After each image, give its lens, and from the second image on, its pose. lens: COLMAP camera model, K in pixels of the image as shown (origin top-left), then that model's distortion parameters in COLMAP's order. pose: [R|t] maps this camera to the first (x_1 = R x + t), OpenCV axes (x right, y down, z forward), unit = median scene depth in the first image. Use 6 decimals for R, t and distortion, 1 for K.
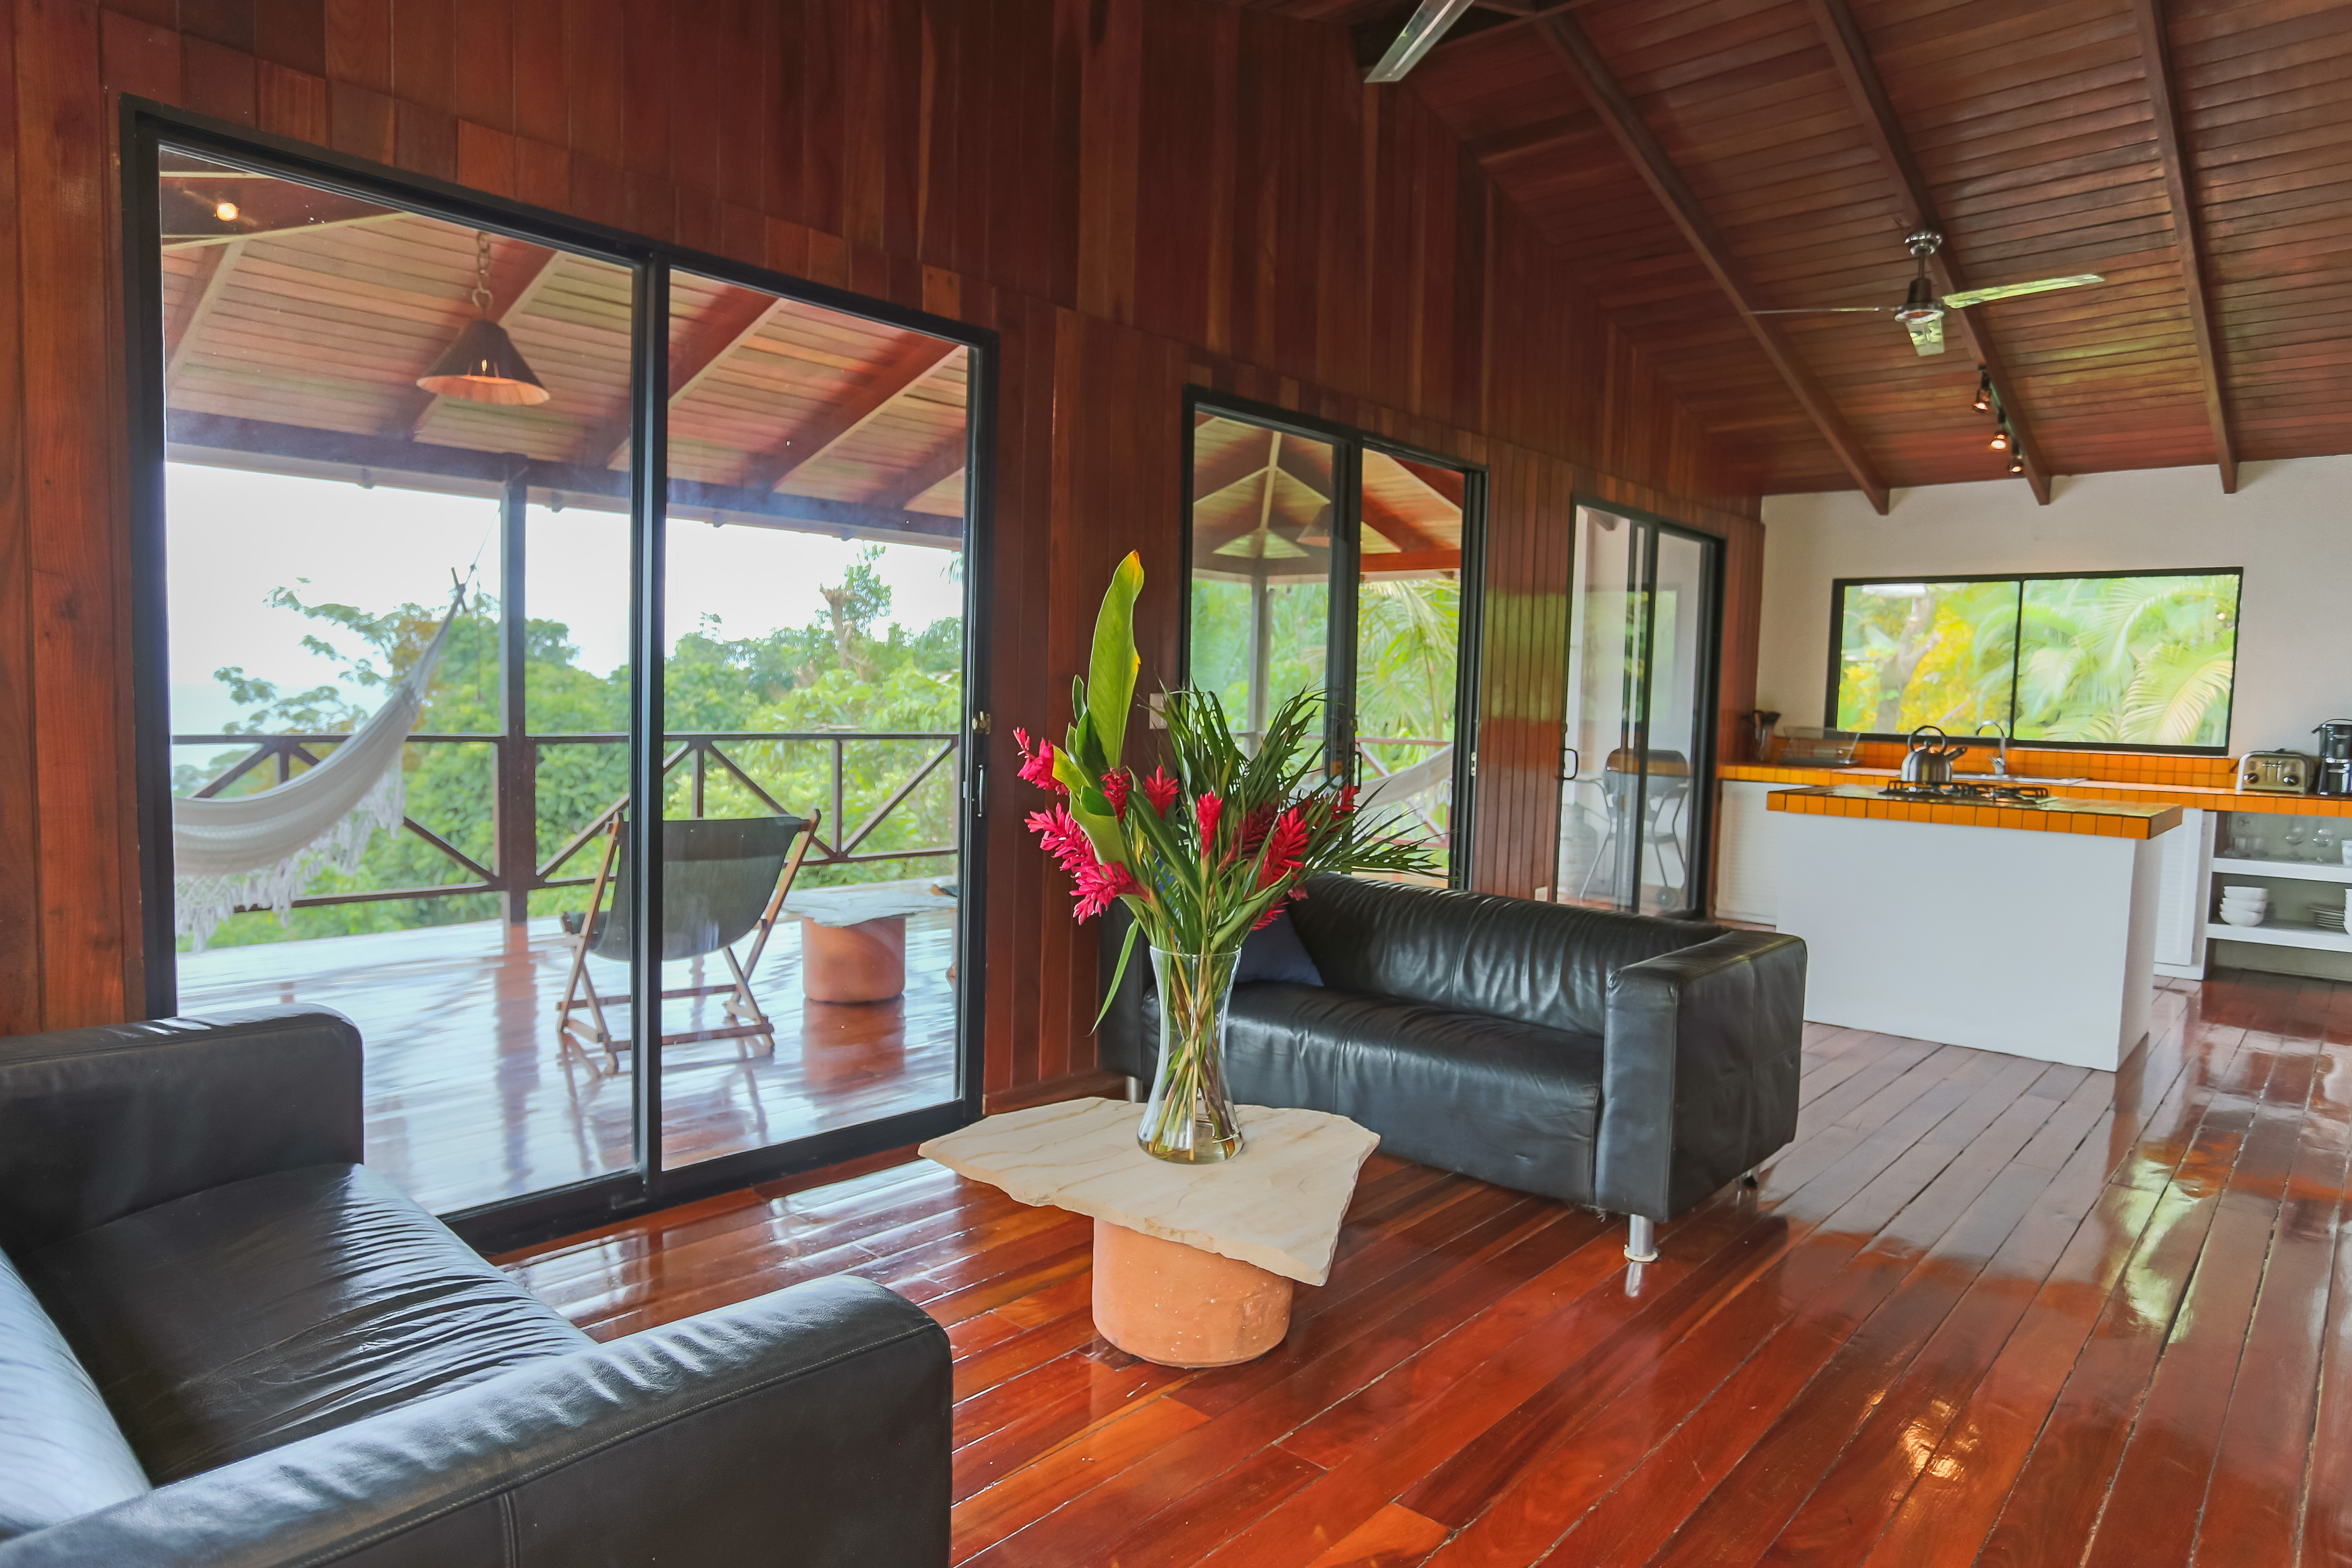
lens RADIAL K [[1359.1, 0, 1164.7], [0, 1359.1, 800.6], [0, 0, 1]] dist [-0.022648, 0.004931]
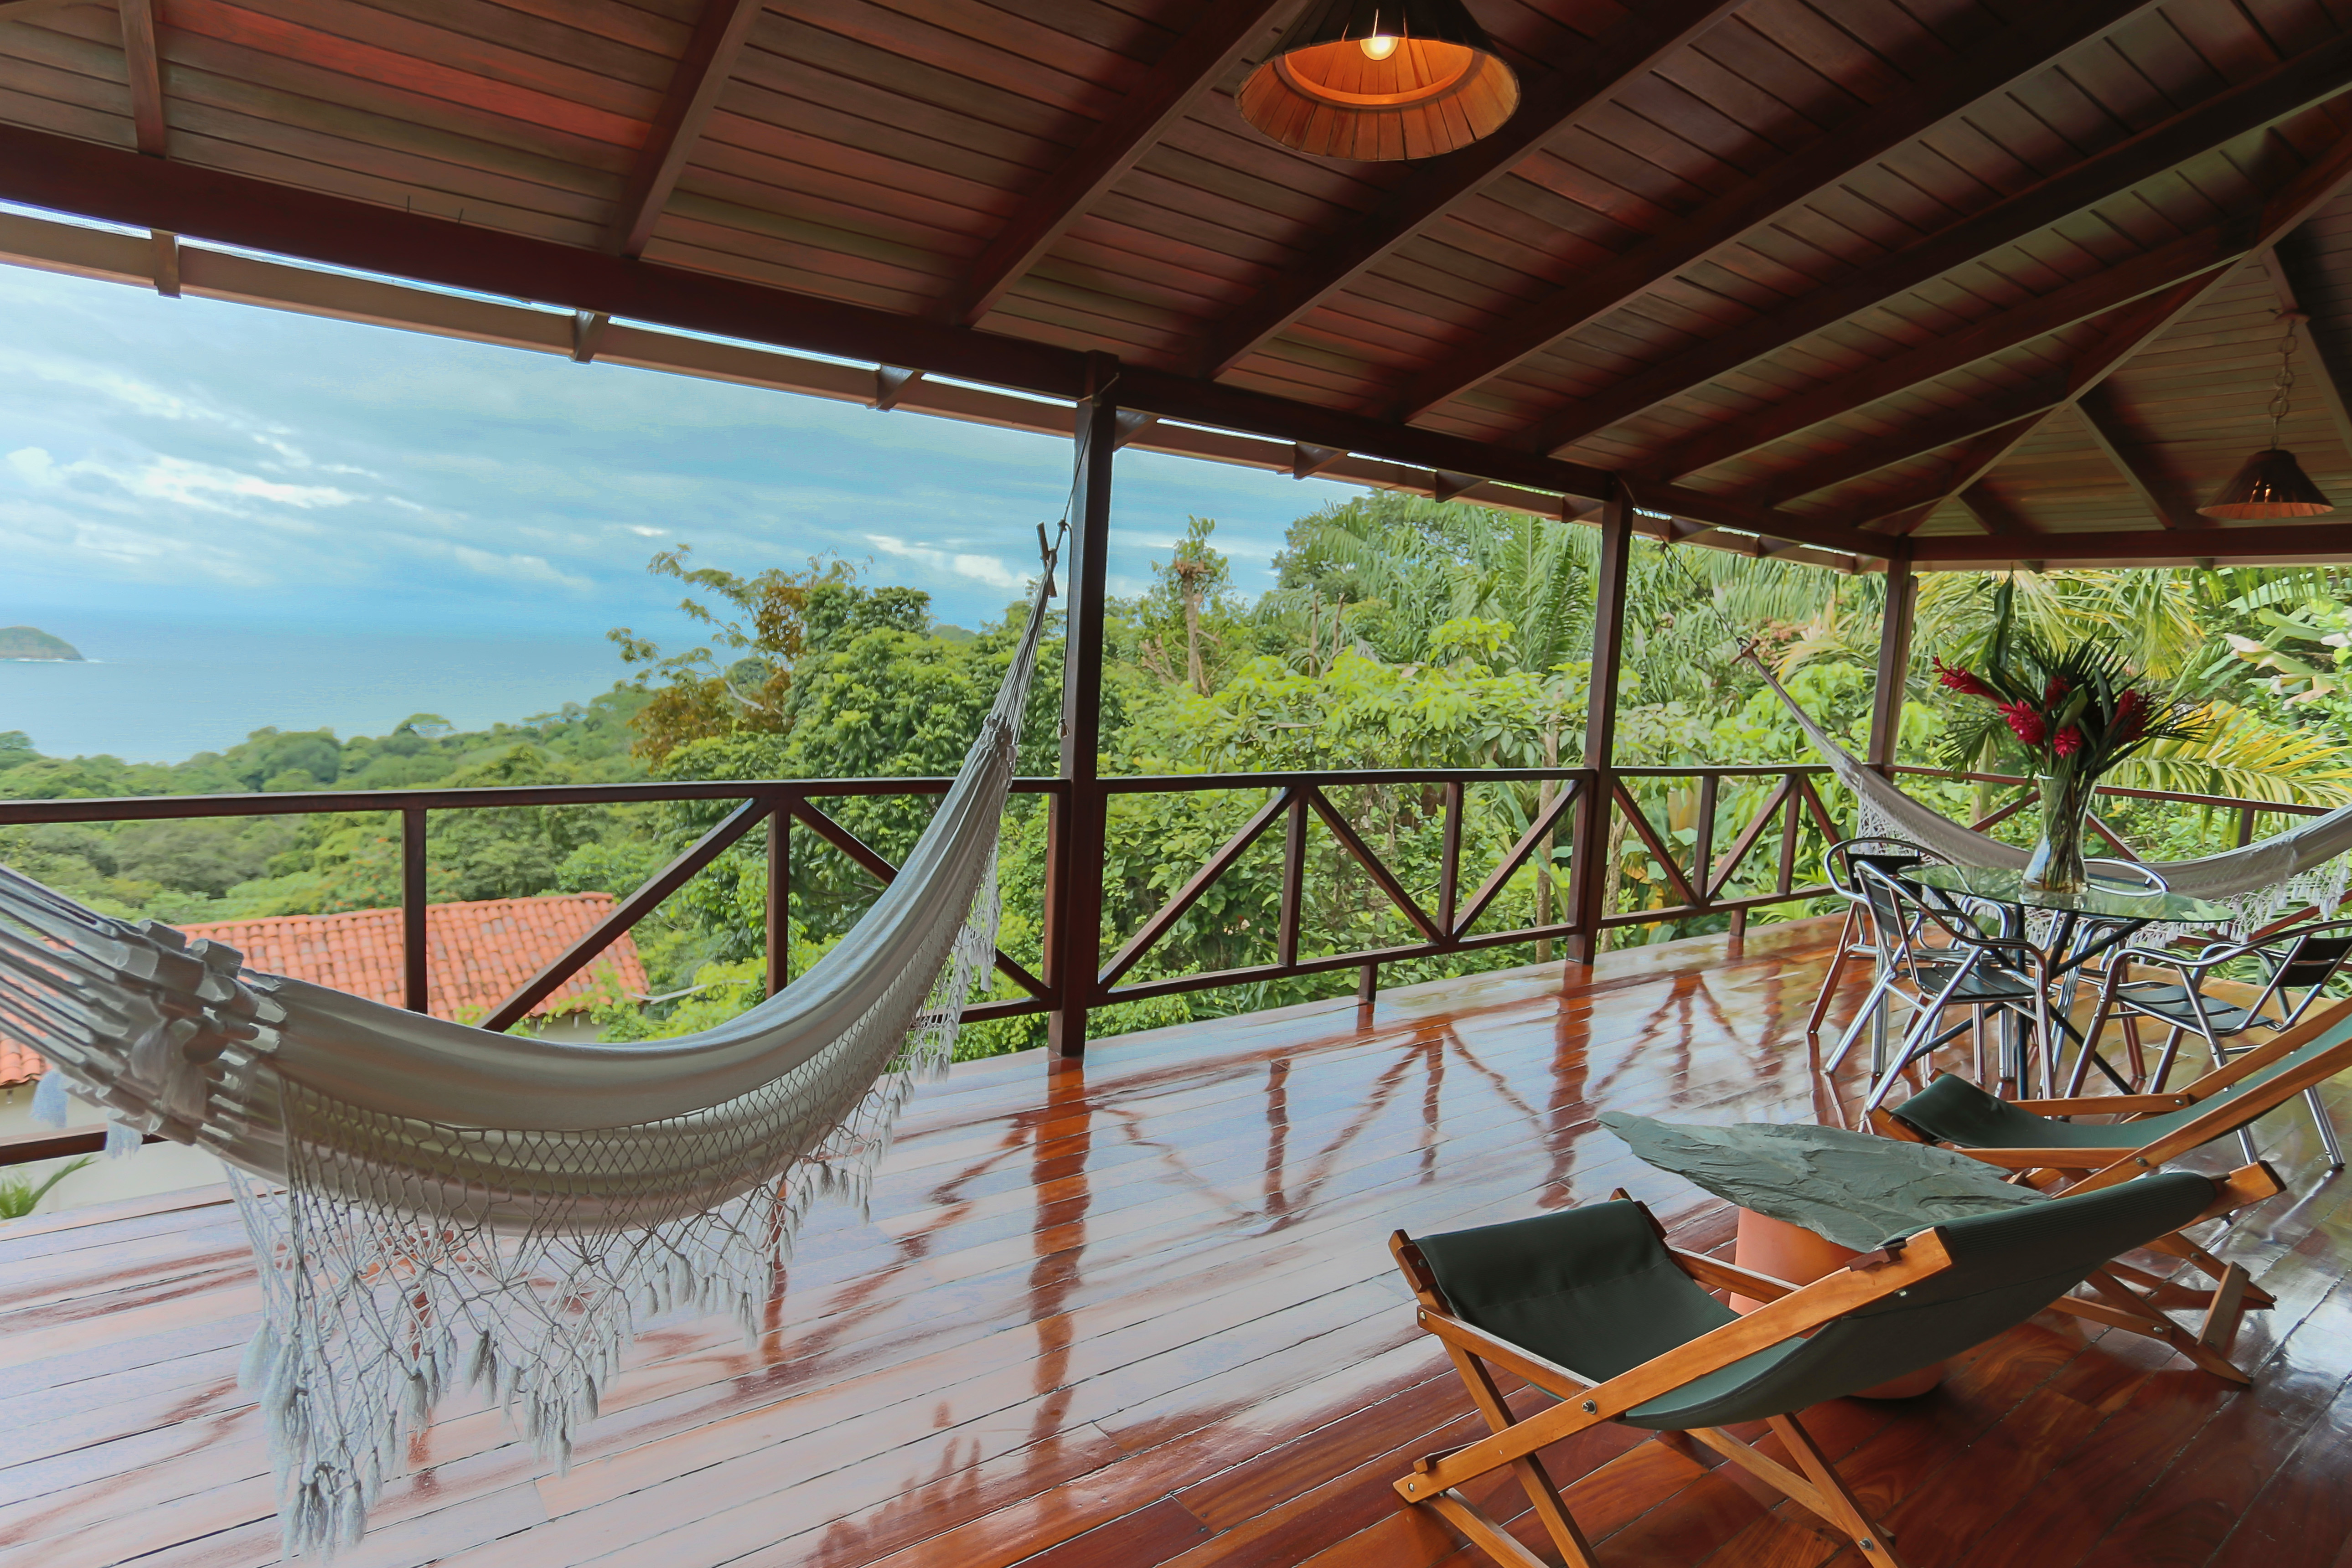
lens RADIAL K [[1270.3, 0, 1130.1], [0, 1270.3, 786.2], [0, 0, 1]] dist [0.003248, 0.003124]
pose [[0.976541, 0.043316, -0.210931, -0.091545], [-0.038866, 0.998927, 0.025199, -0.017434], [0.211796, -0.016409, 0.977176, 0.110536]]
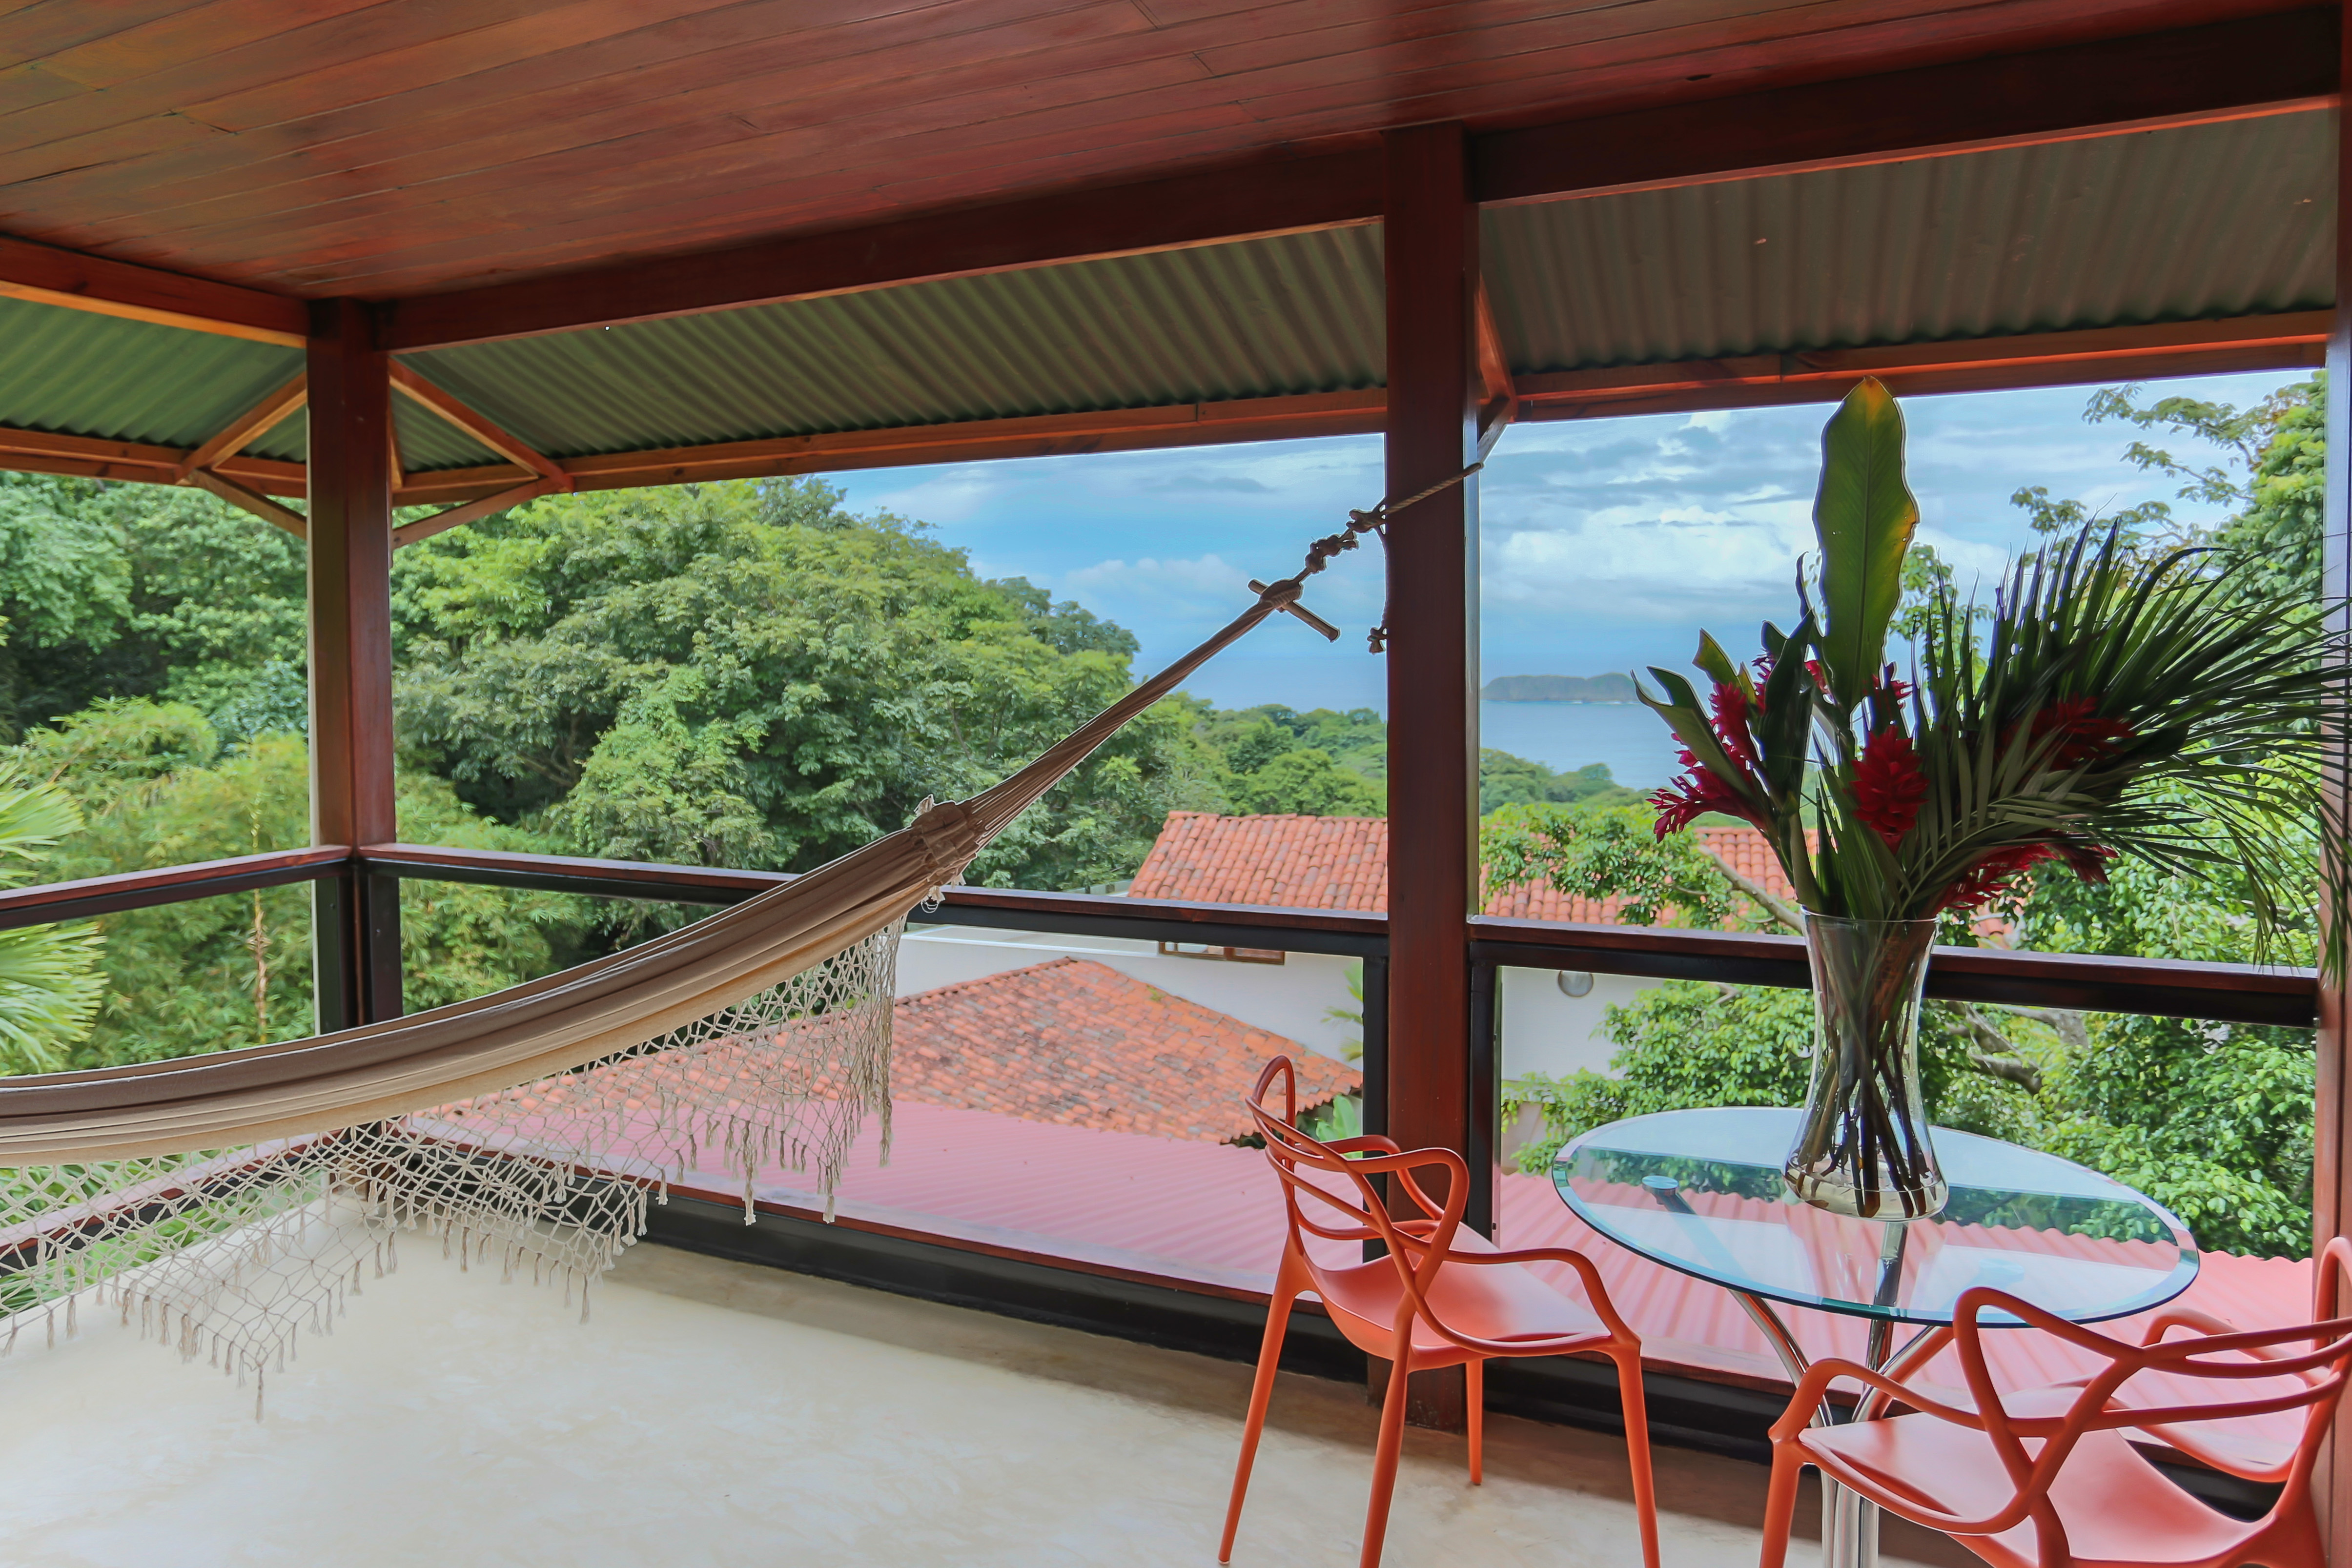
lens RADIAL K [[1472.2, 0, 1125.8], [0, 1472.2, 666.8], [0, 0, 1]] dist [-0.026325, 0.010920]
pose [[0.319104, -0.019438, -0.947520, -0.034920], [-0.052771, 0.997874, -0.038243, 0.080380], [0.946249, 0.062205, 0.317400, 0.227924]]
